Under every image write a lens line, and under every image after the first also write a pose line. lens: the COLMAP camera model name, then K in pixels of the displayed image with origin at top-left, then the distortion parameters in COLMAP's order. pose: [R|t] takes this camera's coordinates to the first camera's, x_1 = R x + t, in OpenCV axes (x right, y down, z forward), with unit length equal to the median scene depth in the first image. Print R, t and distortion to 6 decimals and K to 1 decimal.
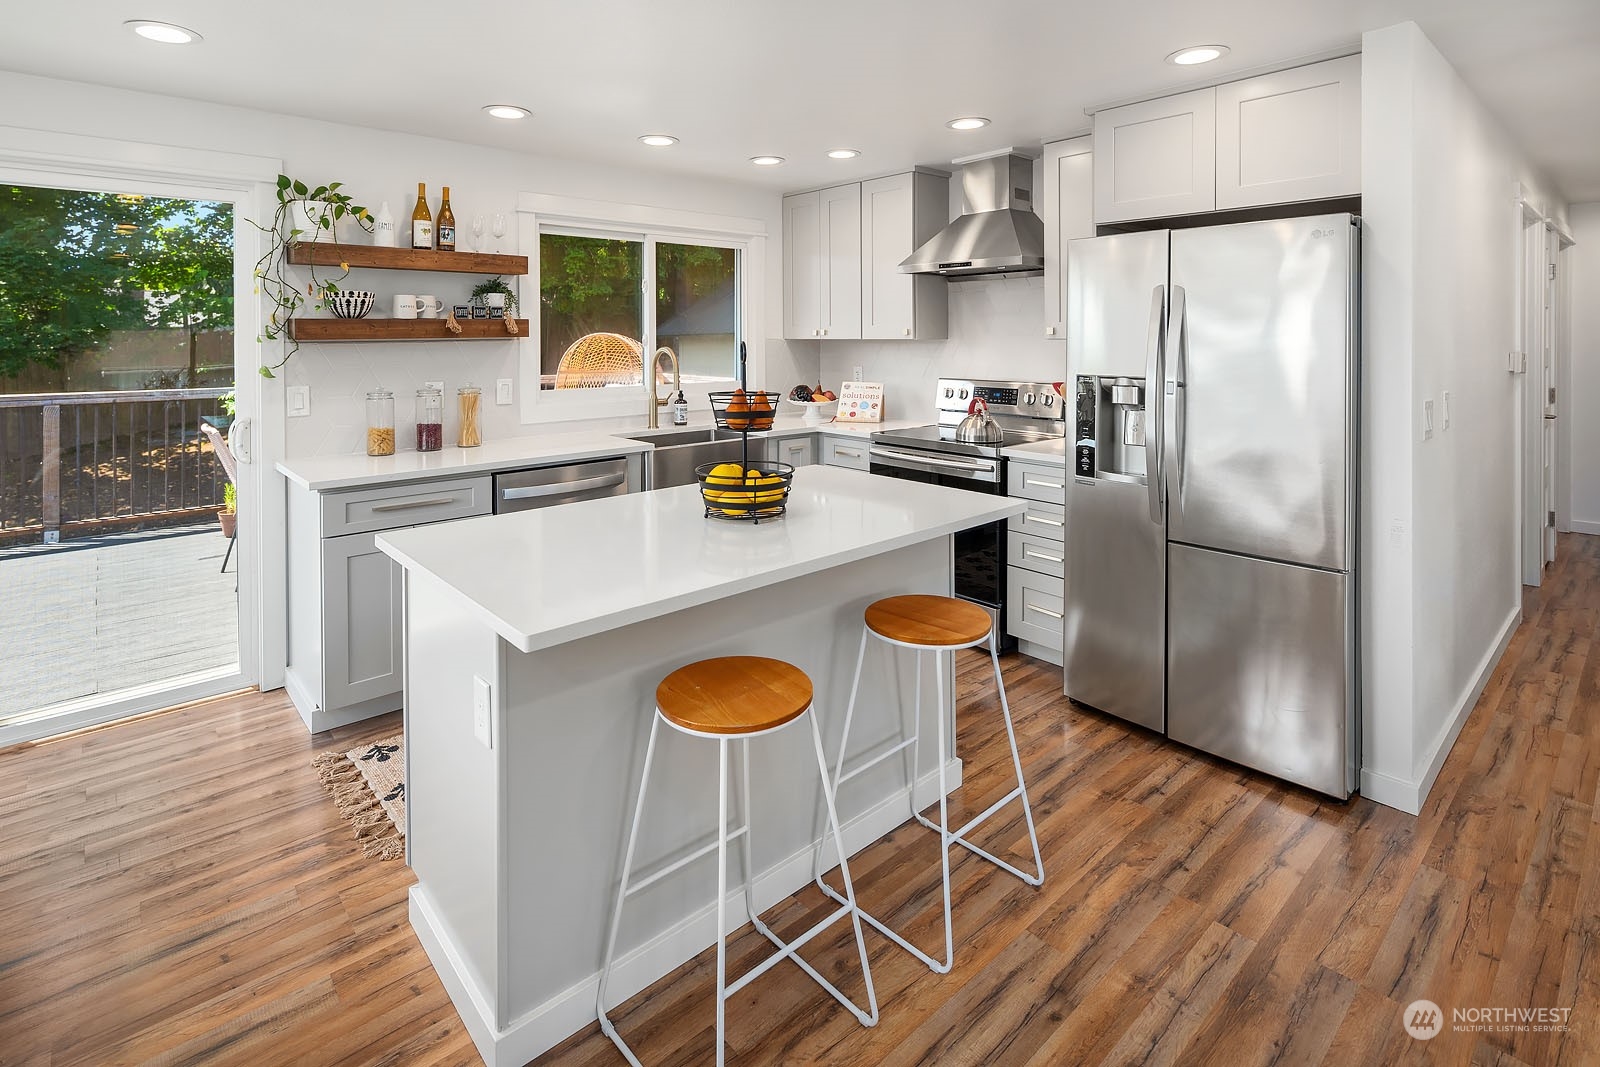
lens RADIAL K [[783.8, 0, 796.1], [0, 783.8, 343.5], [0, 0, 1]] dist [-0.000812, 0.000369]
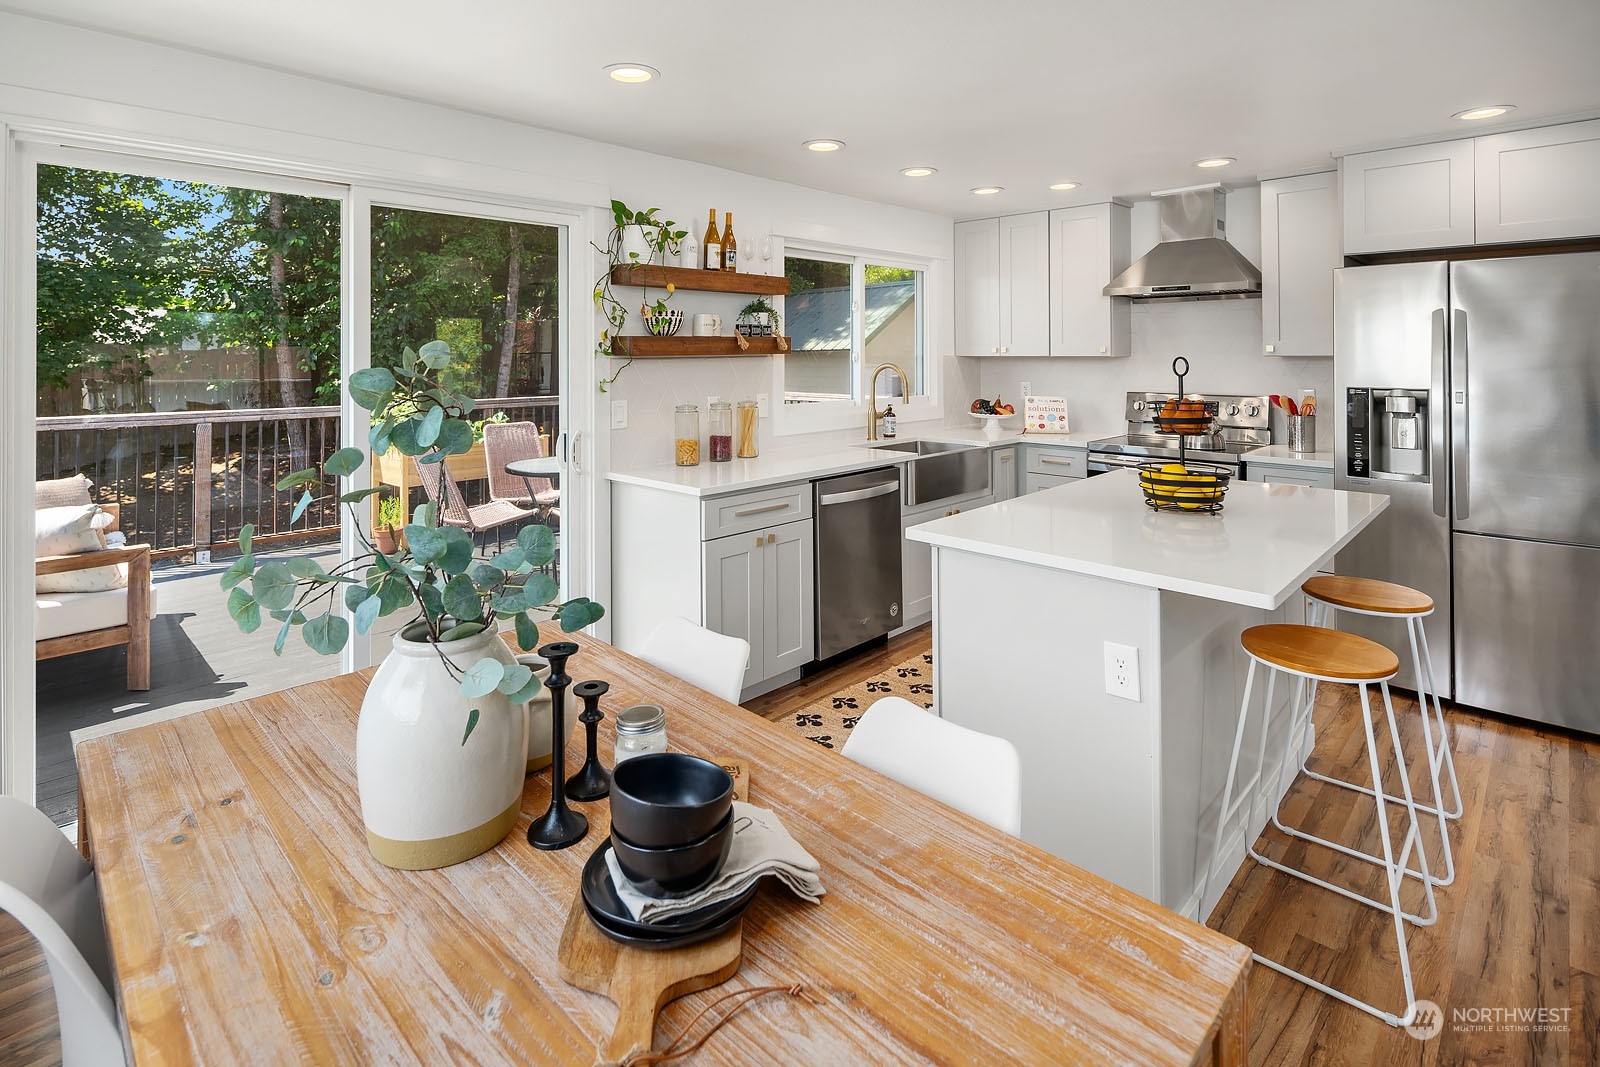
lens RADIAL K [[787.8, 0, 797.8], [0, 787.8, 345.8], [0, 0, 1]] dist [-0.000932, -0.000545]
pose [[0.997310, 0.001266, 0.073294, -0.445599], [0.000177, 0.999806, -0.019677, 0.002078], [-0.073305, 0.019637, 0.997116, -0.070228]]
